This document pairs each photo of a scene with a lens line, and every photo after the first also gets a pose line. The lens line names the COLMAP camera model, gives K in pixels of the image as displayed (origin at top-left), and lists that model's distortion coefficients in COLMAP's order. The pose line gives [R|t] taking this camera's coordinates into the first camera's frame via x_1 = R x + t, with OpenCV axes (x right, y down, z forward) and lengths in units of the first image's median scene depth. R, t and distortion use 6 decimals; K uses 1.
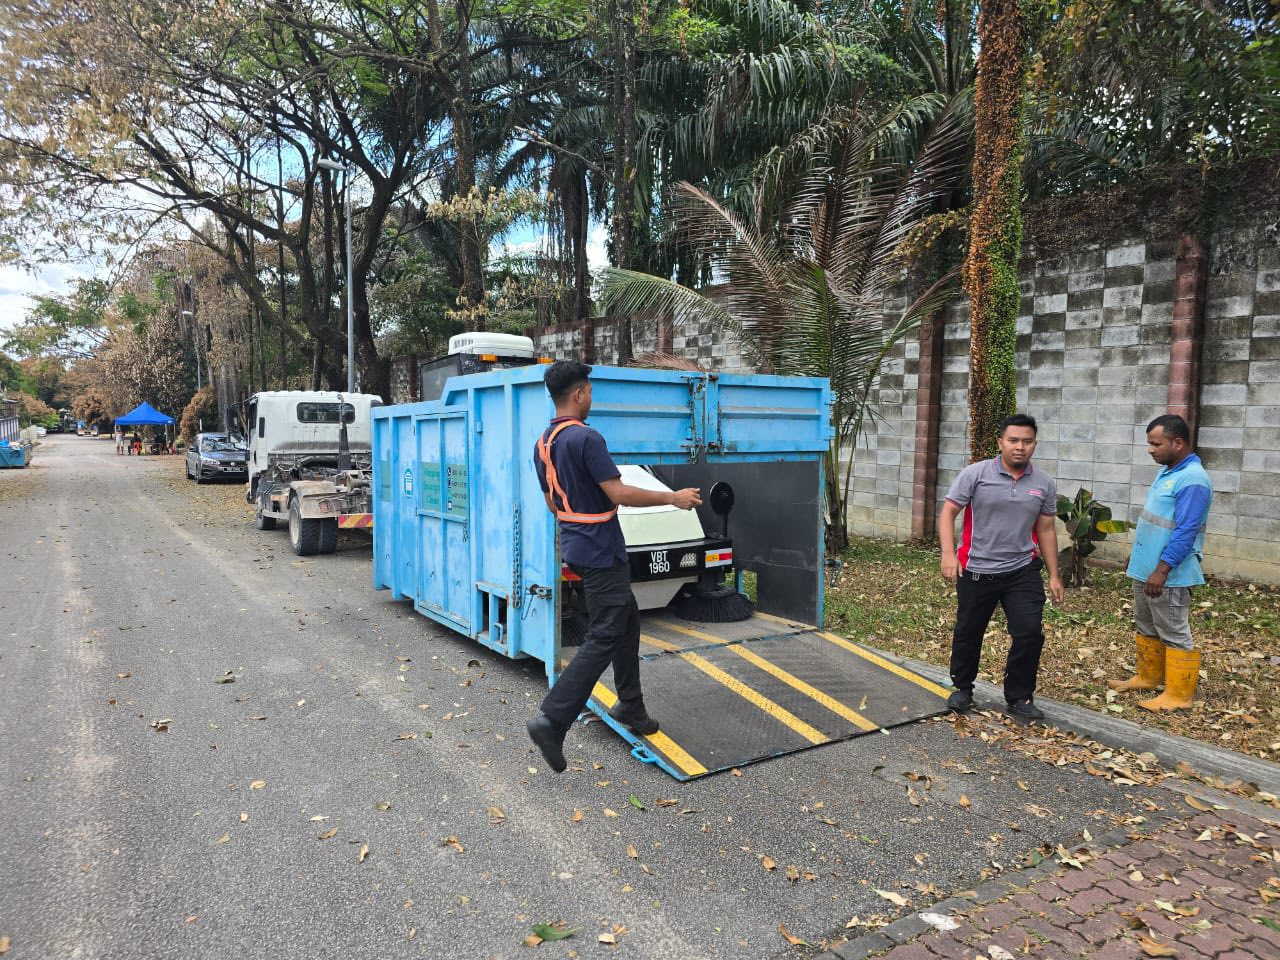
lens RADIAL K [[902.2, 0, 640.0], [0, 902.2, 480.0], [0, 0, 1]] dist [0.068202, -0.081762]
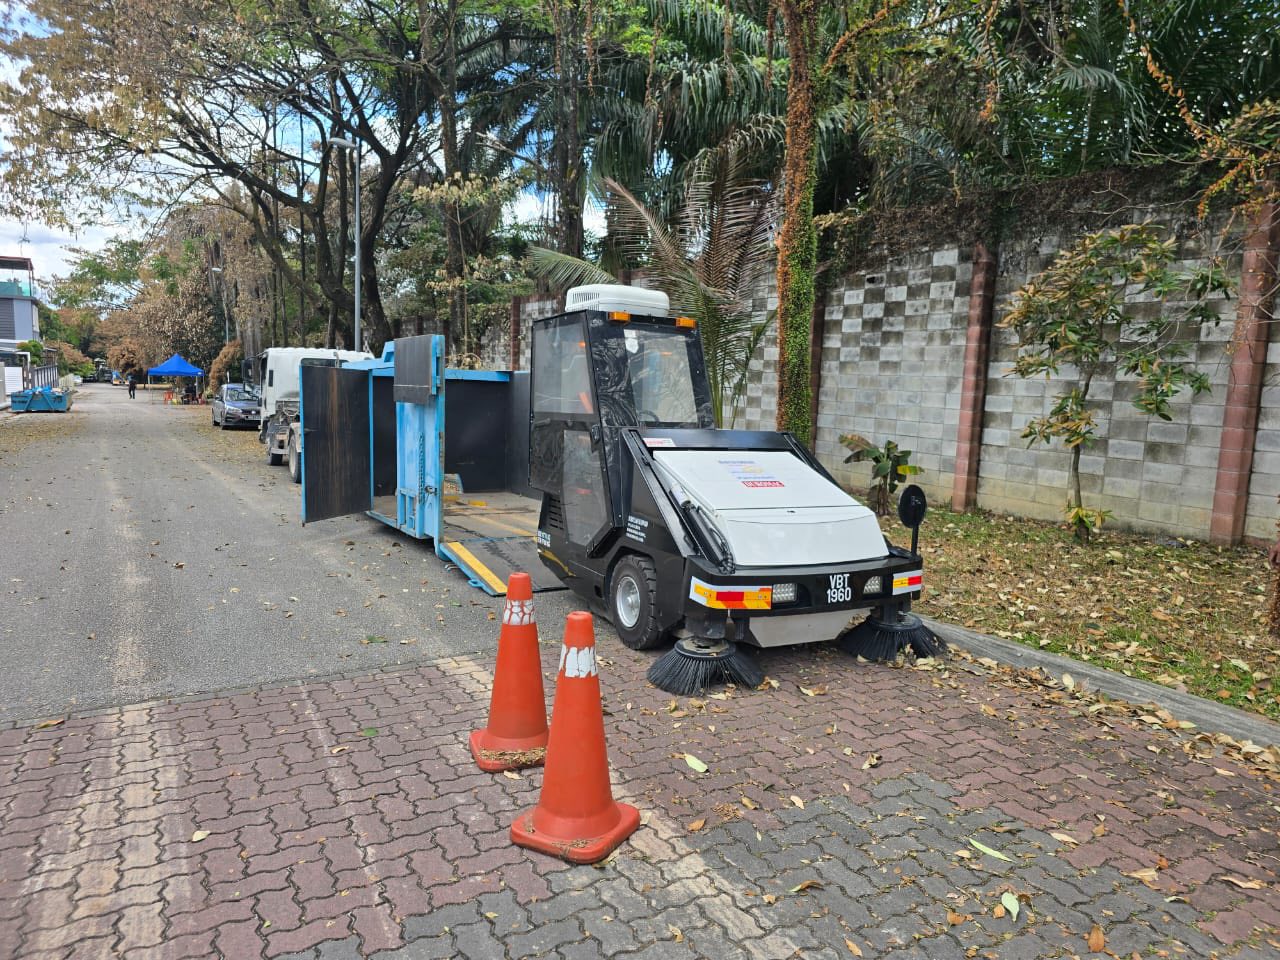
lens RADIAL K [[893.5, 0, 640.0], [0, 893.5, 480.0], [0, 0, 1]] dist [0.057691, -0.079436]
pose [[0.999381, 0.027929, -0.021400, 0.089953], [-0.027032, 0.998789, 0.041109, 0.012787], [0.022522, -0.040505, 0.998925, -0.158461]]
